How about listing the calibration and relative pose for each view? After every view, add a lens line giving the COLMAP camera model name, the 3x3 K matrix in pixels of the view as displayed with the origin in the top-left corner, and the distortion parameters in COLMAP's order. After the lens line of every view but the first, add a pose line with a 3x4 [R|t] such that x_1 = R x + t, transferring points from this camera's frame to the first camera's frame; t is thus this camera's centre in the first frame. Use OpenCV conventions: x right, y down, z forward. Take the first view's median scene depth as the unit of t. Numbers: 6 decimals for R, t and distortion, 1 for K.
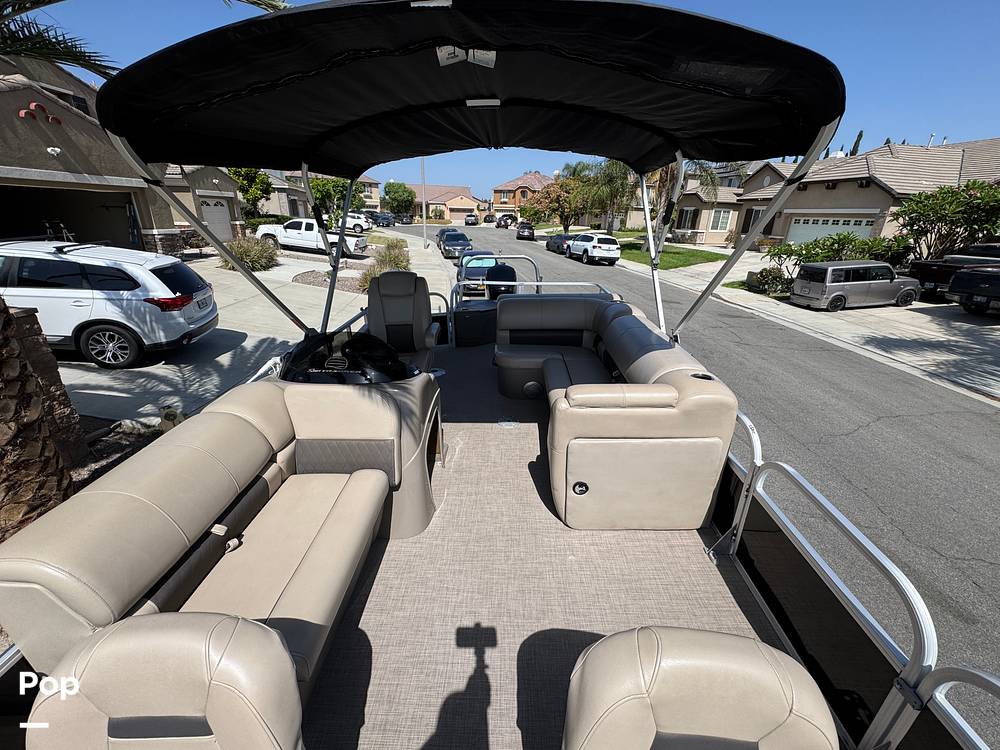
lens RADIAL K [[402.2, 0, 501.6], [0, 402.2, 372.6], [0, 0, 1]] dist [-0.003181, 0.000239]
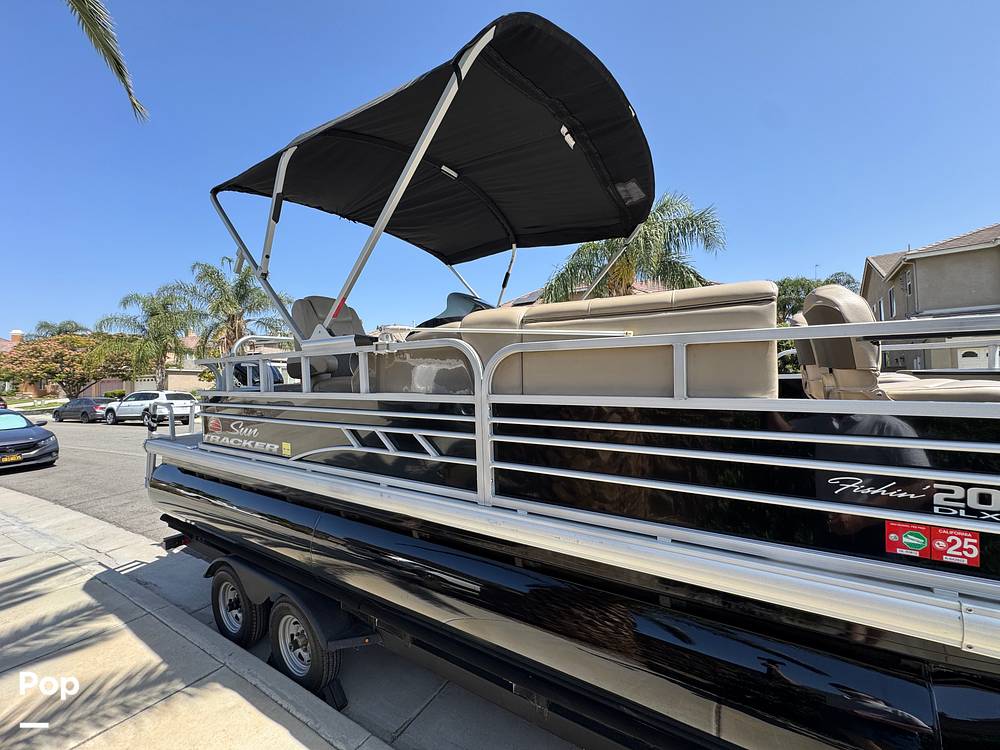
lens RADIAL K [[400.0, 0, 502.0], [0, 400.0, 373.5], [0, 0, 1]] dist [-0.003416, -0.000067]
pose [[0.509446, -0.013819, 0.860392, -0.158889], [0.350833, 0.916331, -0.193014, 0.039635], [-0.785736, 0.400184, 0.471669, 0.069323]]
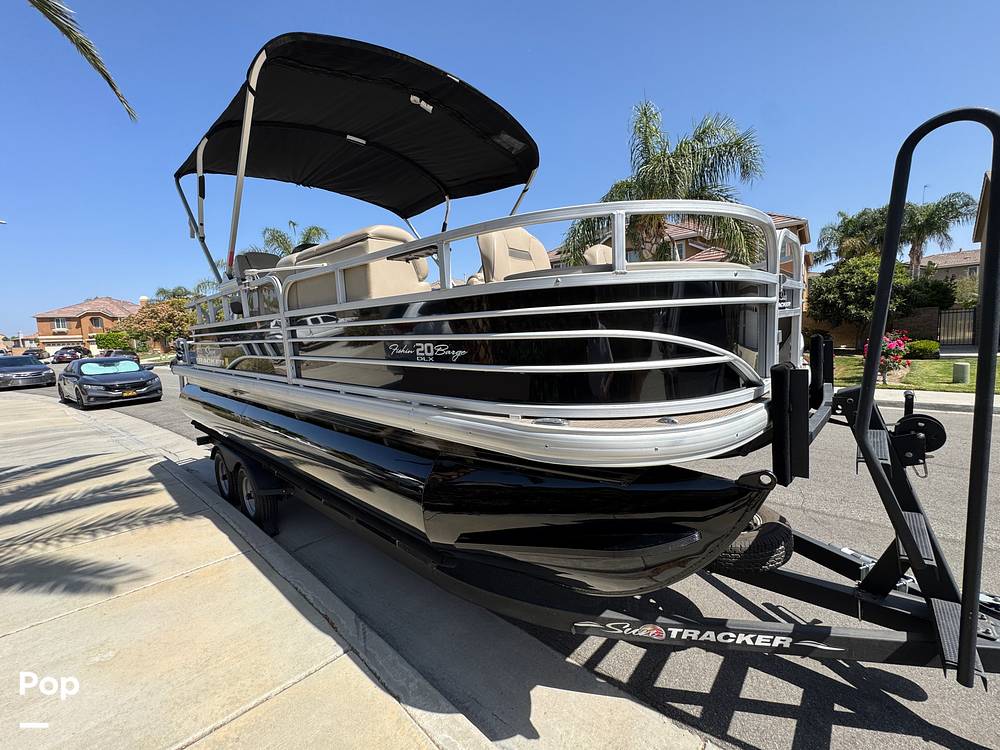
lens RADIAL K [[402.2, 0, 501.6], [0, 402.2, 372.6], [0, 0, 1]] dist [-0.003181, 0.000239]
pose [[0.647046, -0.111716, 0.754222, -0.140591], [0.331163, 0.932206, -0.146025, 0.090956], [-0.686777, 0.344256, 0.640176, -0.017886]]
